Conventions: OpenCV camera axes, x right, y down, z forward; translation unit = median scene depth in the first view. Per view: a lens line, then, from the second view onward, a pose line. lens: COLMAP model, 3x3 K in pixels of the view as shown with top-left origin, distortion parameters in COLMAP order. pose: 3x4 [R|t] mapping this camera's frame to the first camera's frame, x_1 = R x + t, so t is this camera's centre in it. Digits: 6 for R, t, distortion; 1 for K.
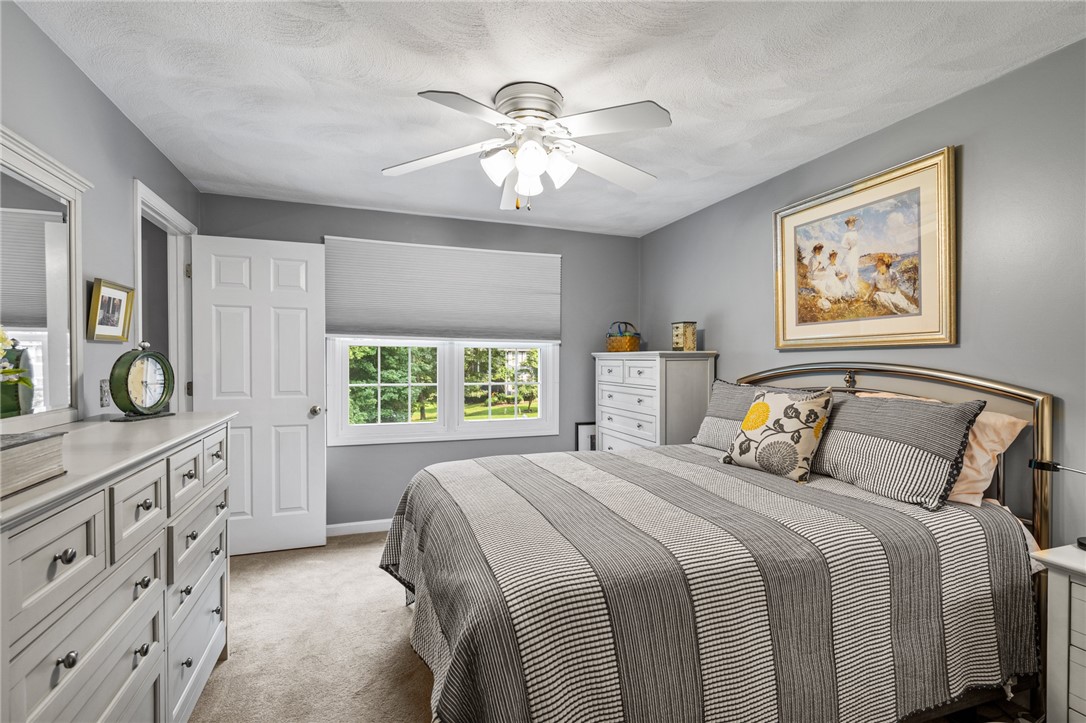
lens RADIAL K [[492.6, 0, 545.2], [0, 492.6, 362.8], [0, 0, 1]] dist [0.000752, 0.000564]
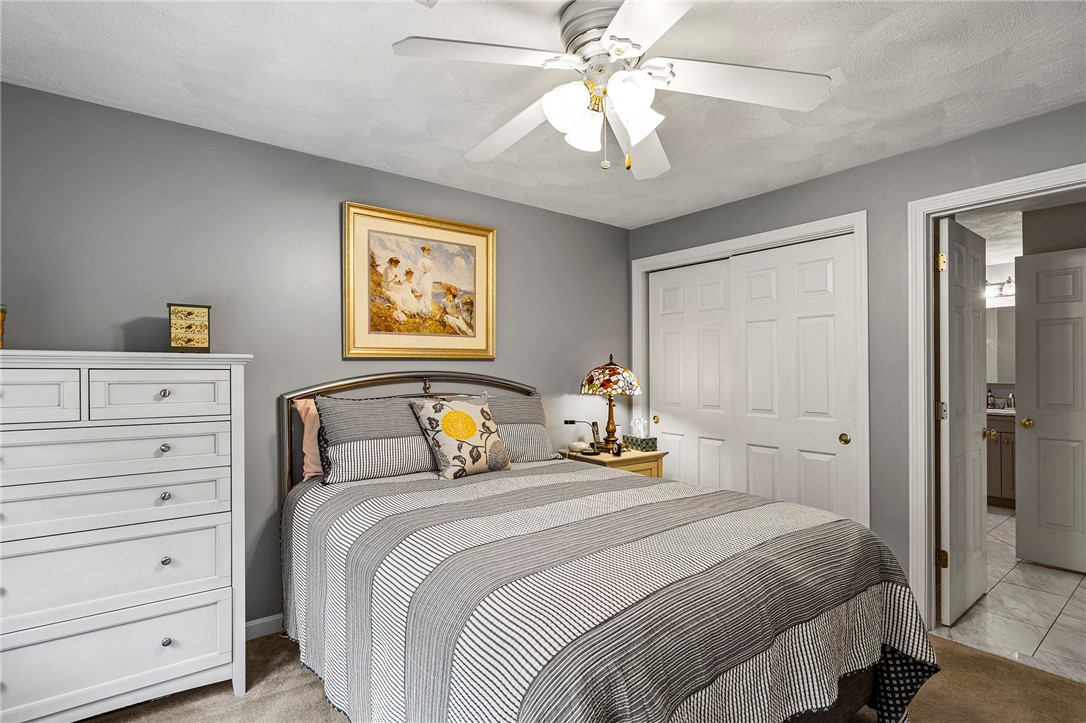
lens RADIAL K [[492.6, 0, 545.2], [0, 492.6, 362.8], [0, 0, 1]] dist [0.000752, 0.000564]
pose [[-0.269544, 0.015409, 0.962865, -0.565945], [0.006619, 0.999878, -0.014148, -0.002657], [-0.962965, 0.002560, -0.269613, 1.047671]]
